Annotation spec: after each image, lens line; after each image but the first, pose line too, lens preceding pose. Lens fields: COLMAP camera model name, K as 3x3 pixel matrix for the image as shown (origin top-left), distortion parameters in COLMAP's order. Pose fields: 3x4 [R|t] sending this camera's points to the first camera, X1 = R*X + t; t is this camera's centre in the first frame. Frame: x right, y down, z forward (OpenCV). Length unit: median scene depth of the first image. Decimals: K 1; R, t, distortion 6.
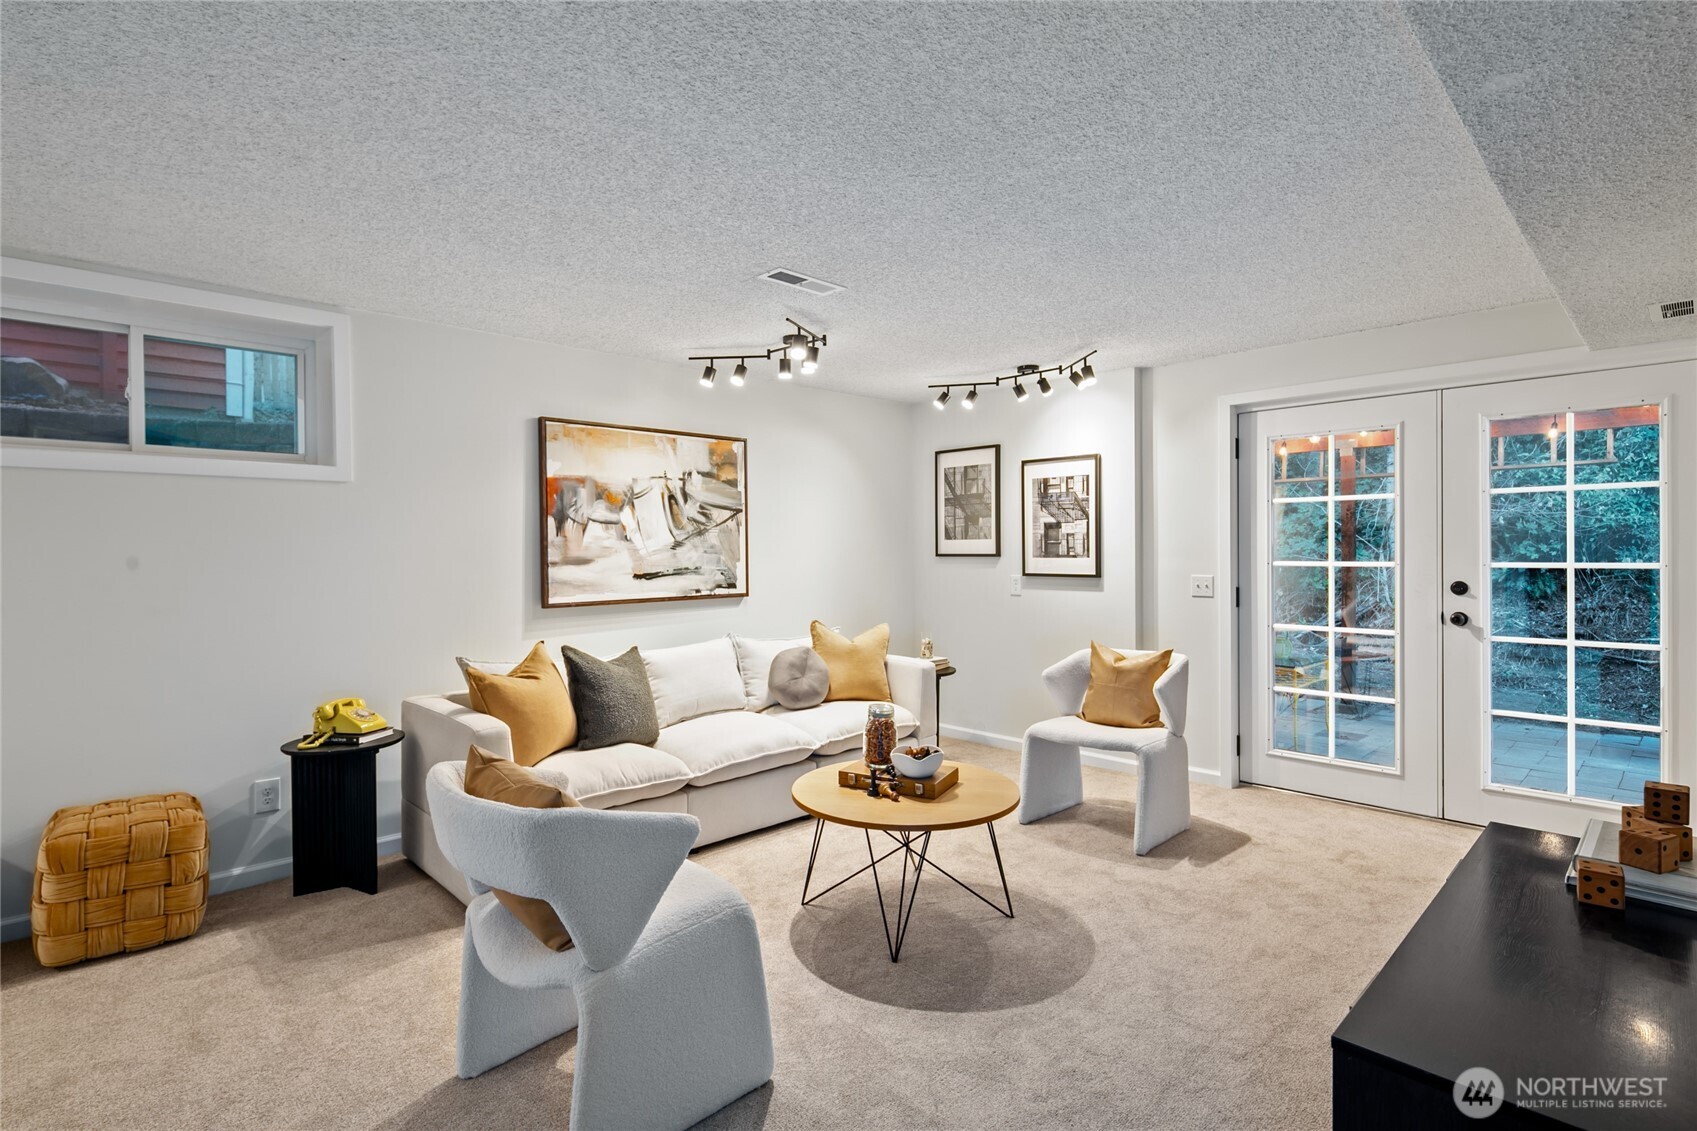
lens RADIAL K [[823.6, 0, 852.2], [0, 823.6, 555.2], [0, 0, 1]] dist [-0.004401, -0.000131]
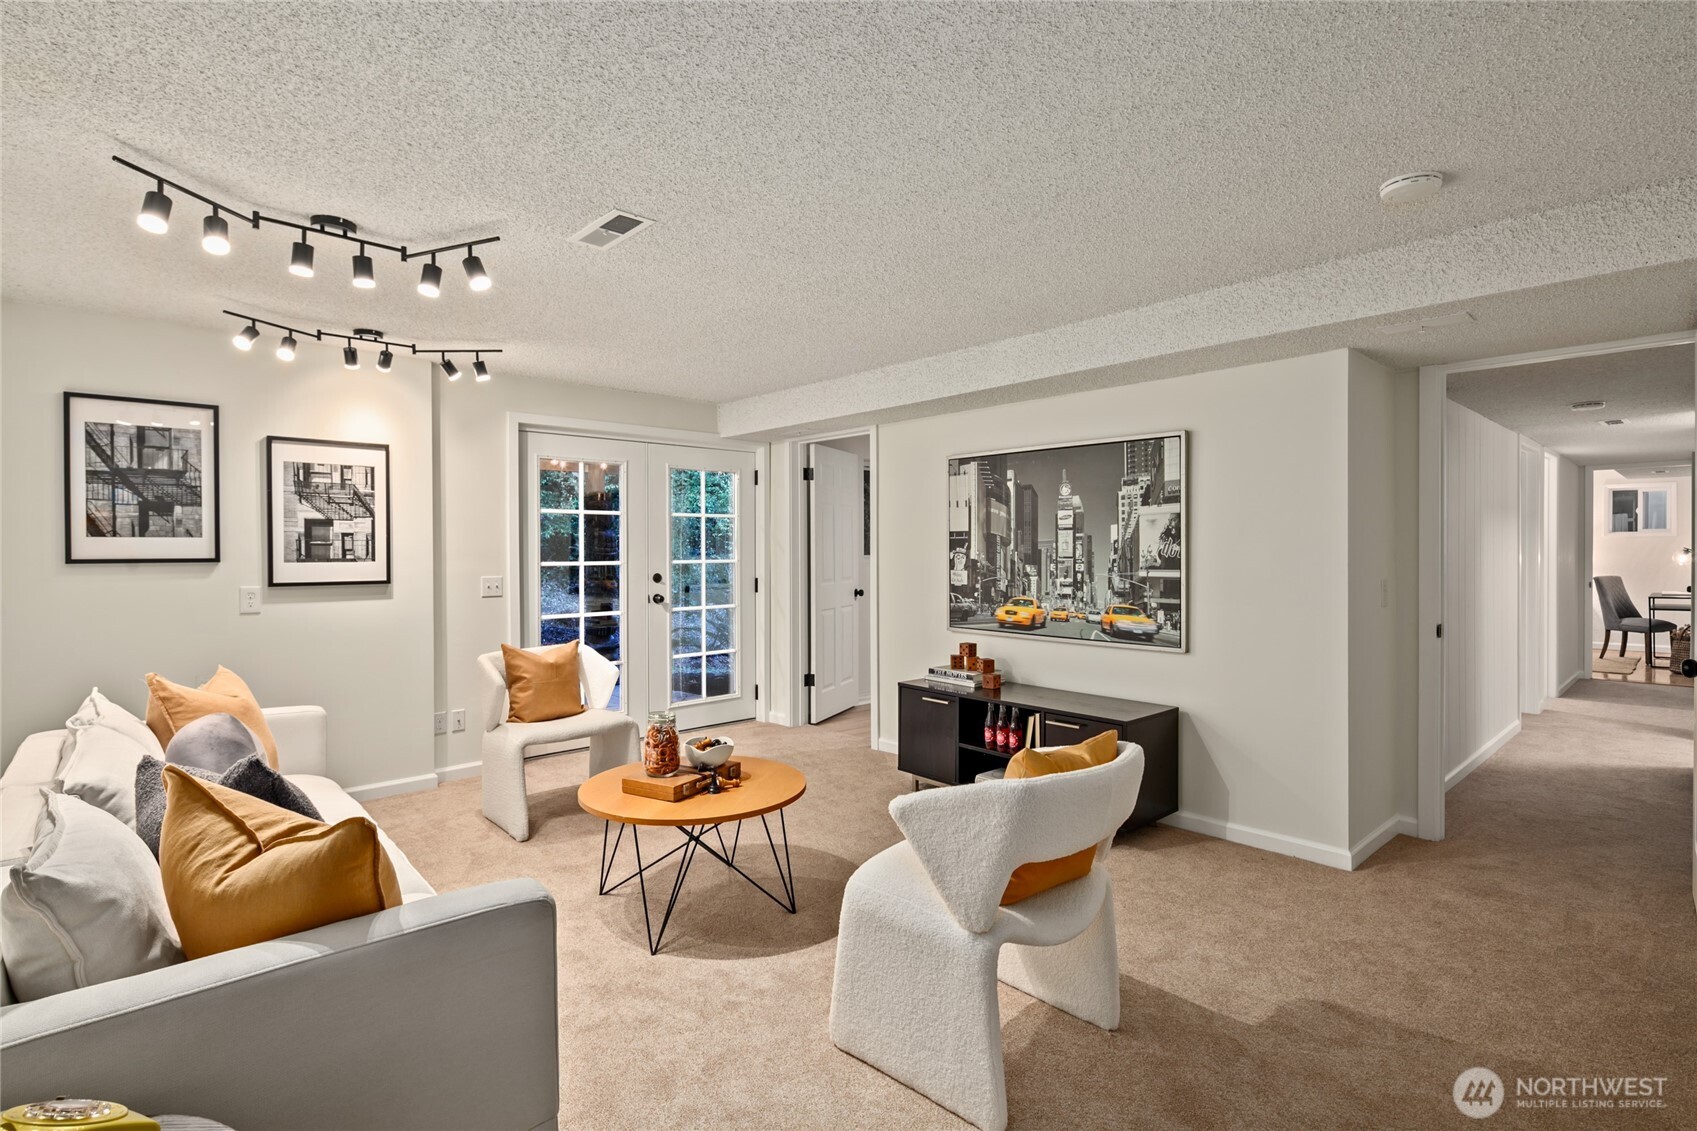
lens RADIAL K [[823.6, 0, 840.9], [0, 823.6, 560.1], [0, 0, 1]] dist [-0.004401, -0.000131]
pose [[0.029222, -0.008549, 0.999536, -1.172549], [0.009569, 0.999920, 0.008272, -0.001830], [-0.999527, 0.009323, 0.029301, 0.980056]]
